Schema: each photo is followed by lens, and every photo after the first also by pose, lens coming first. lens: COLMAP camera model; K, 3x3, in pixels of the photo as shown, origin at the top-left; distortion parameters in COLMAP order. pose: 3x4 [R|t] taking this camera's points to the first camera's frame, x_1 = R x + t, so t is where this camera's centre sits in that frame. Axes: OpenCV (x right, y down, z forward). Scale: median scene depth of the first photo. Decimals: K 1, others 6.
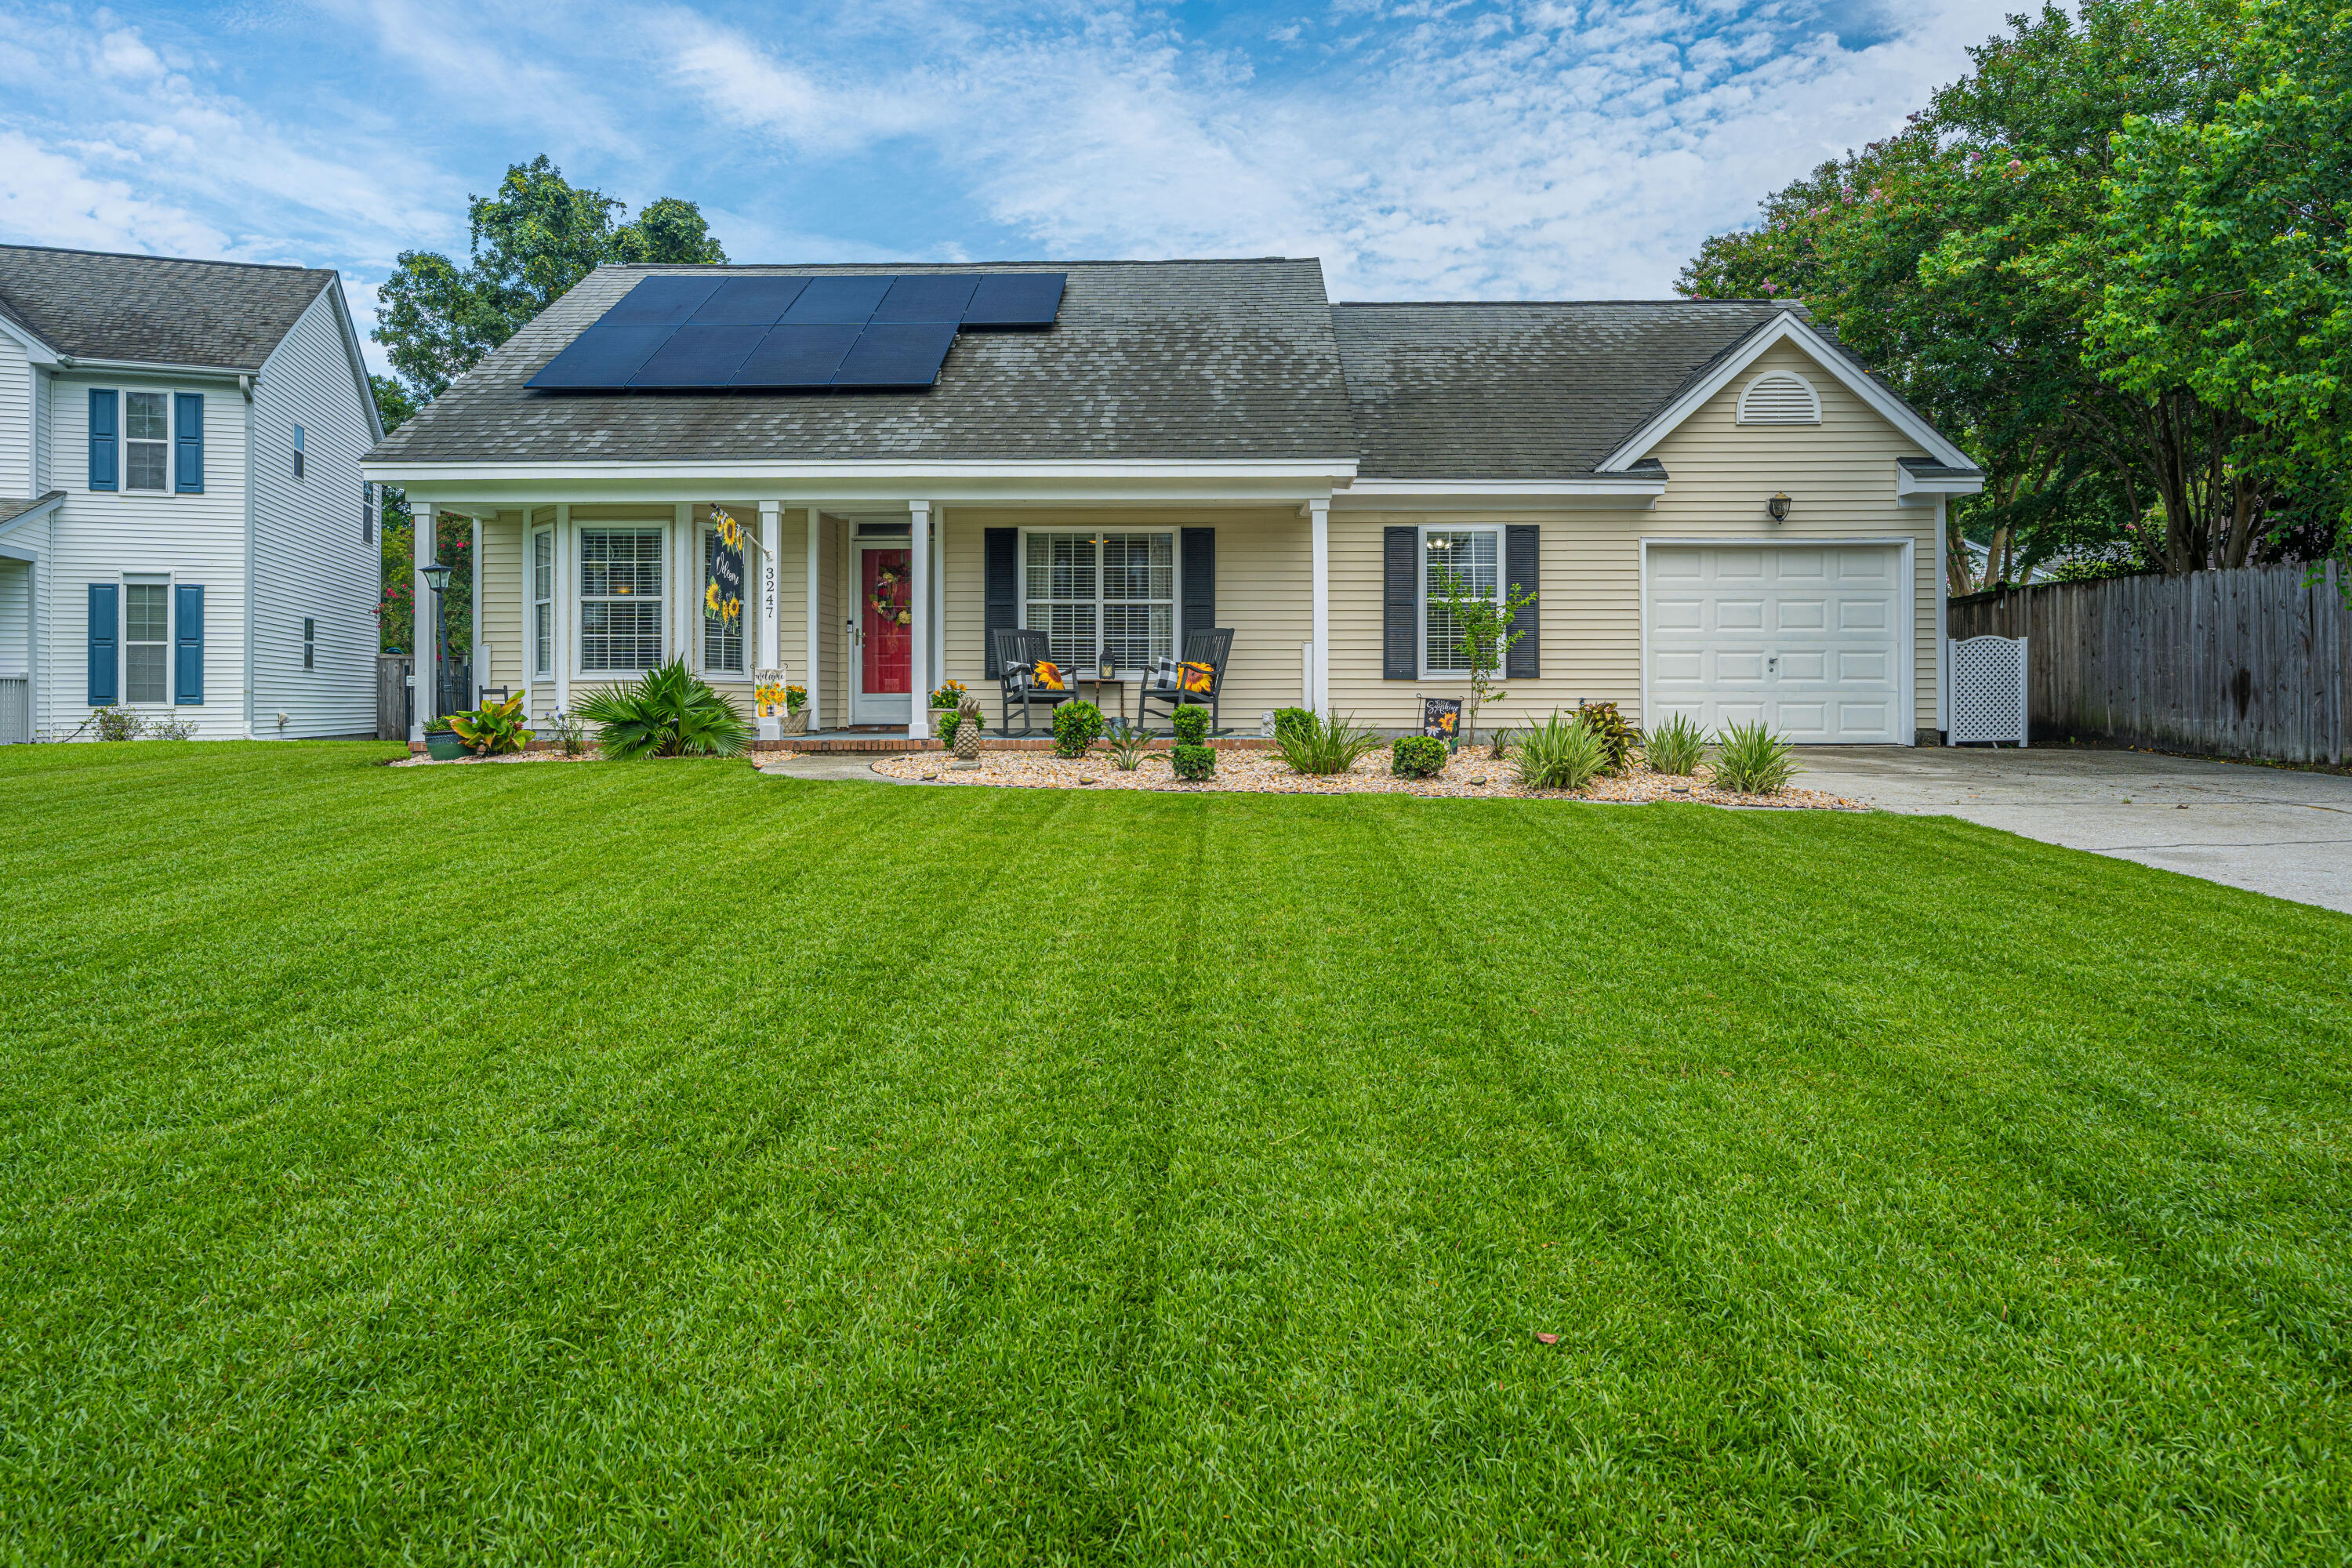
lens RADIAL K [[1462.4, 0, 1138.5], [0, 1462.4, 757.6], [0, 0, 1]] dist [-0.014081, 0.013583]
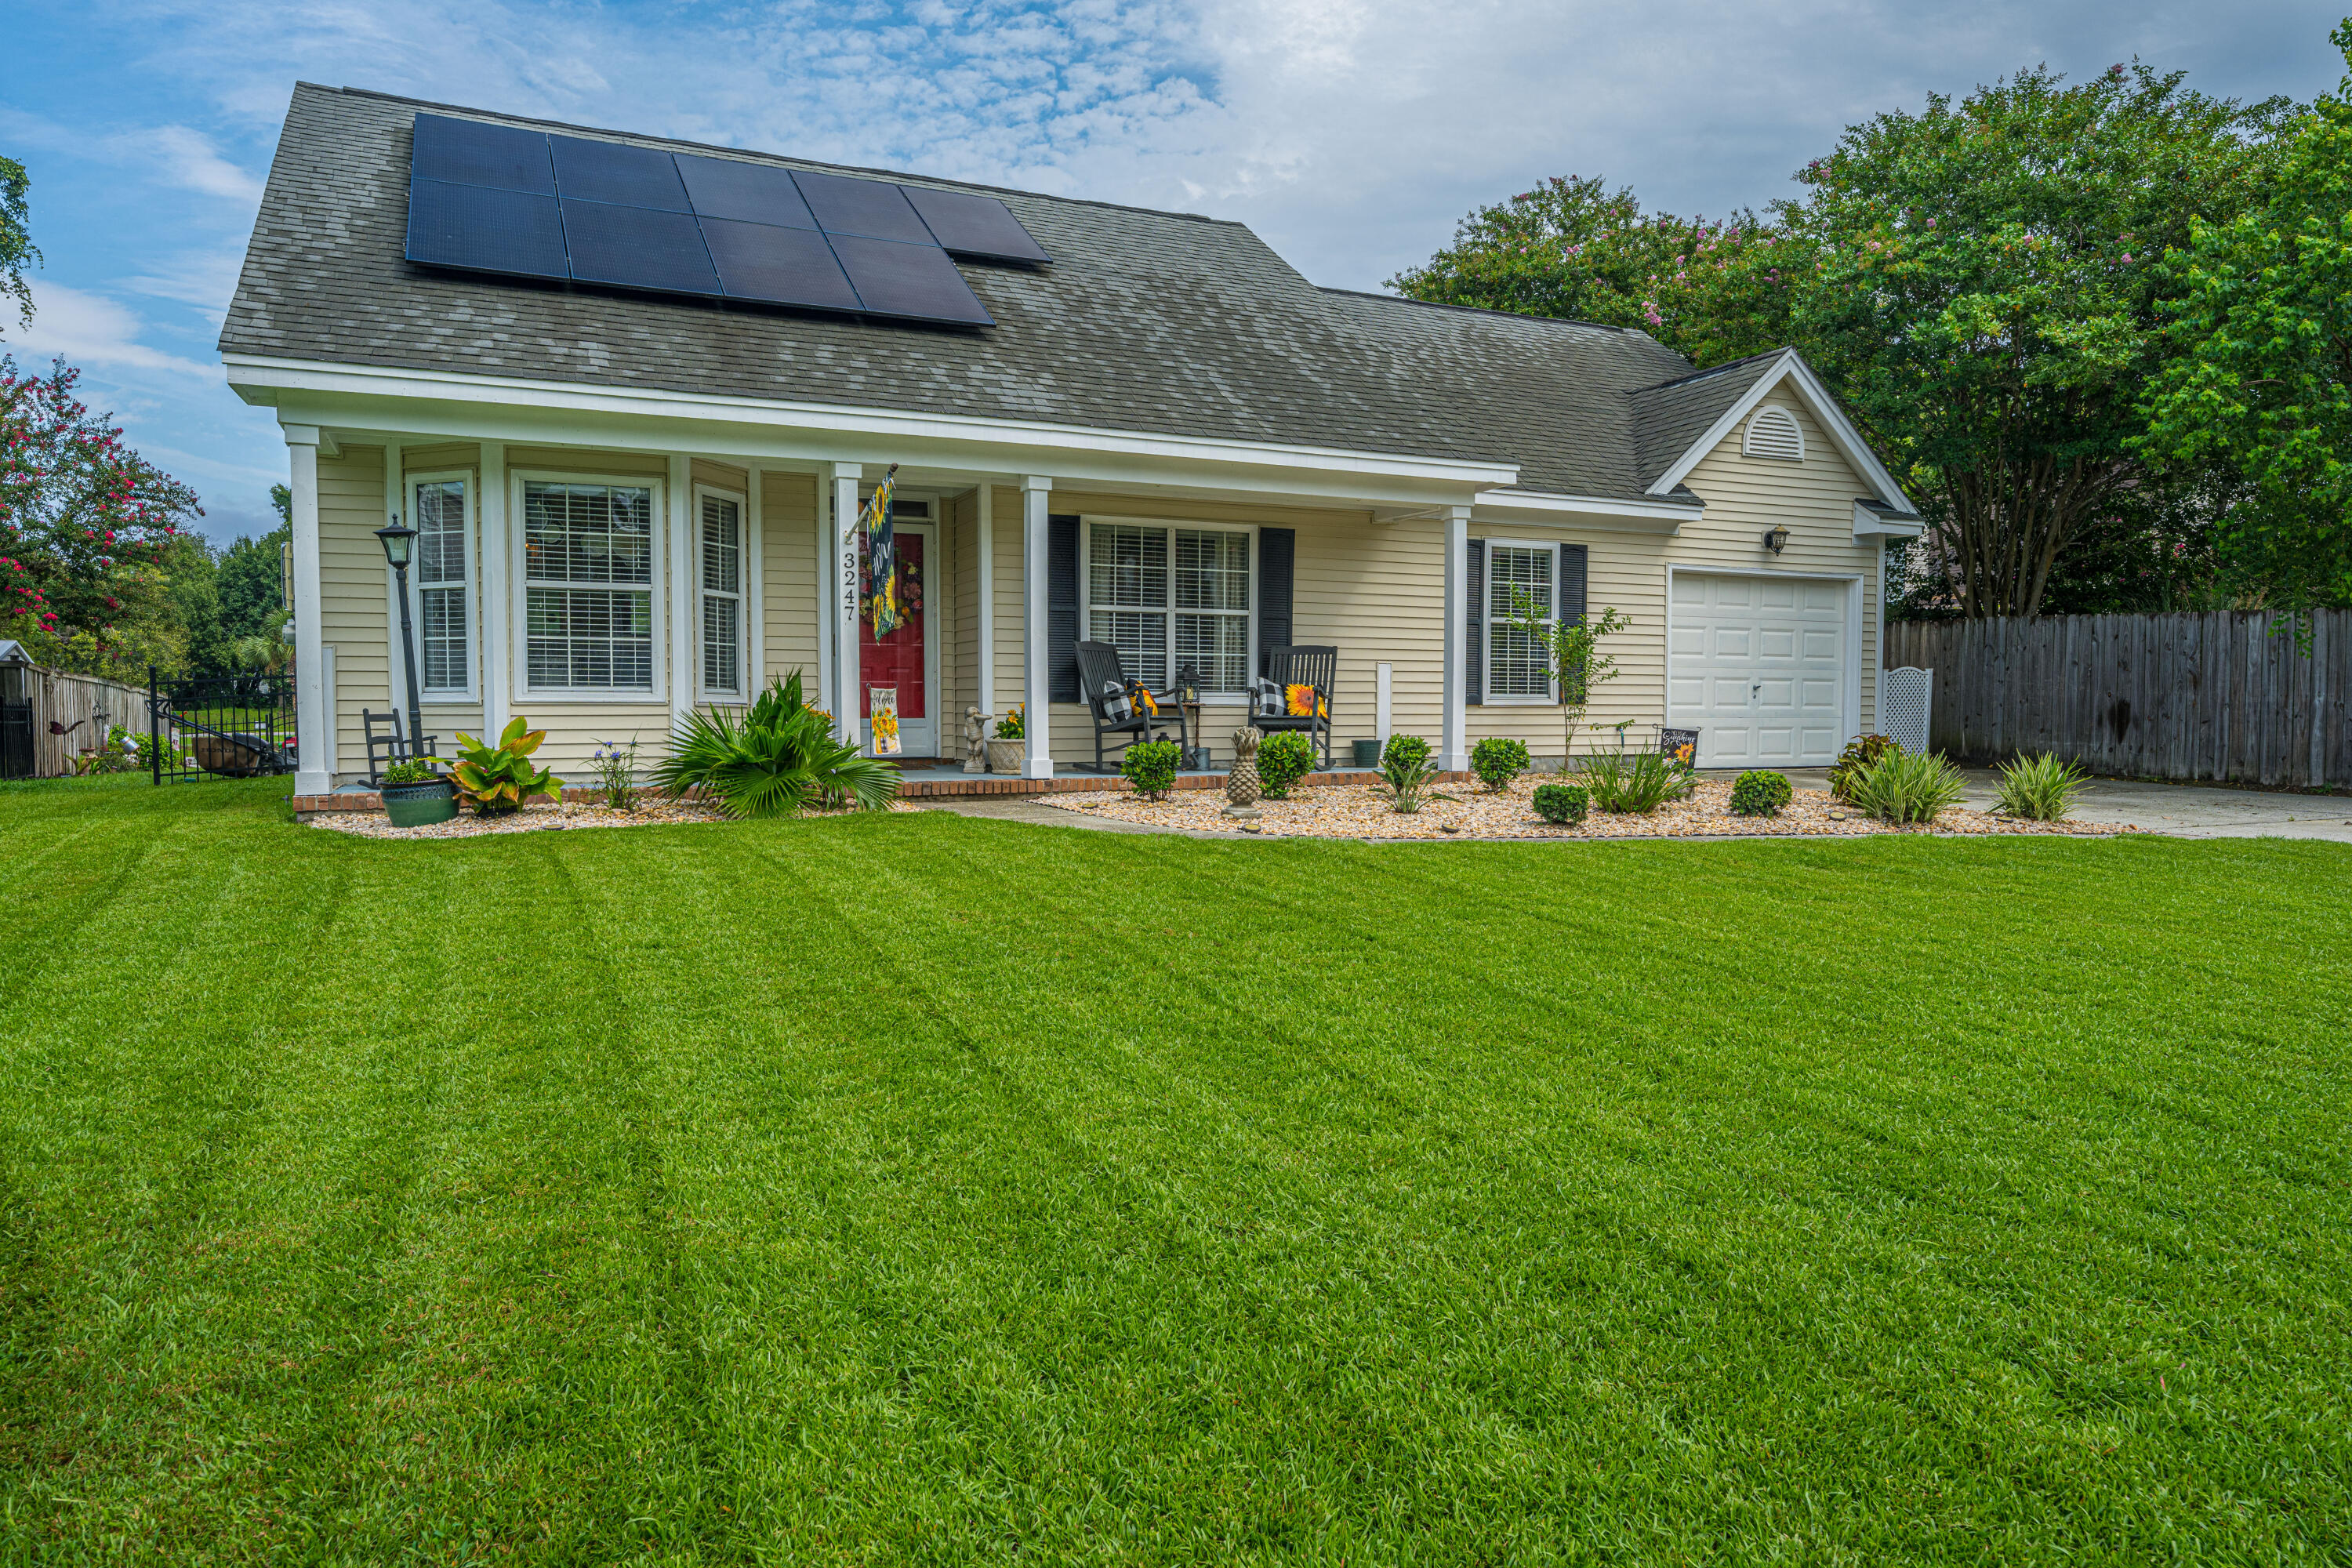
lens RADIAL K [[1510.5, 0, 1183.8], [0, 1510.5, 799.7], [0, 0, 1]] dist [-0.006320, 0.001643]
pose [[0.899931, -0.023486, 0.435399, -0.403940], [0.014414, 0.999605, 0.024127, -0.018335], [-0.435794, -0.015437, 0.899914, 0.211302]]
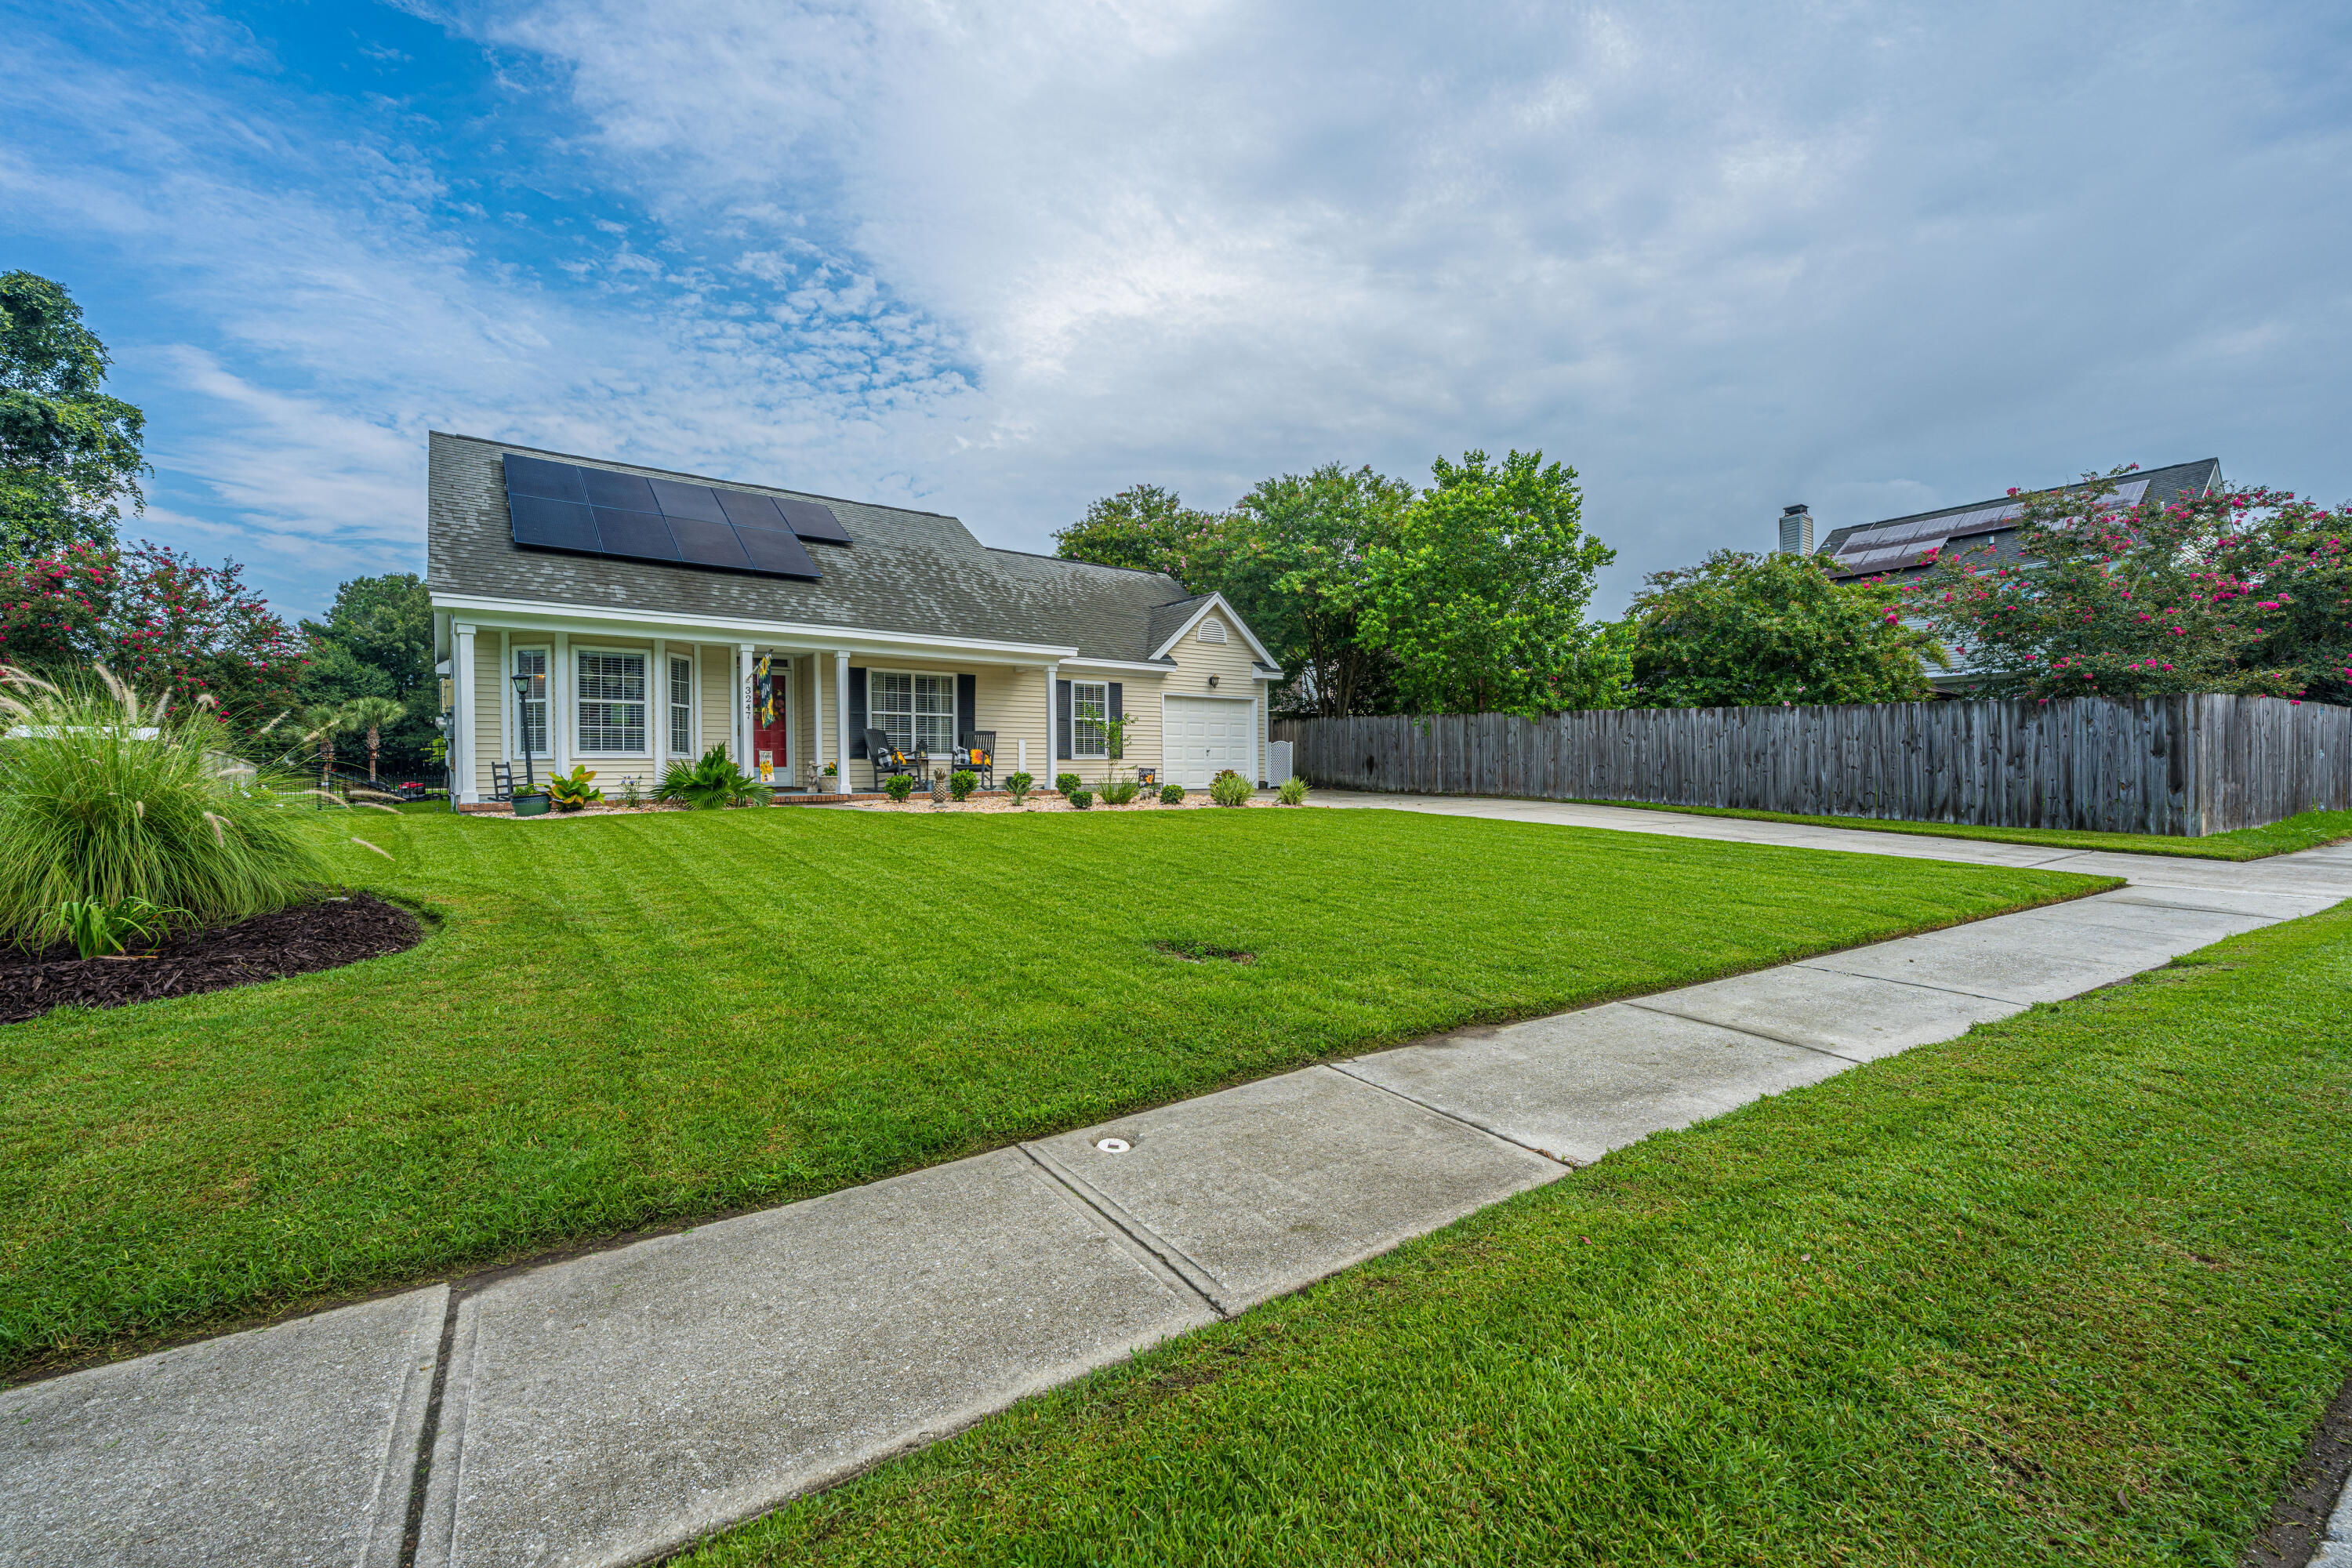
lens RADIAL K [[957.9, 0, 1180.2], [0, 957.9, 793.5], [0, 0, 1]] dist [0.000177, -0.001274]
pose [[0.781264, -0.019357, 0.623901, -0.494890], [0.030384, 0.999514, -0.007036, 0.006267], [-0.623461, 0.024454, 0.781472, -0.089599]]
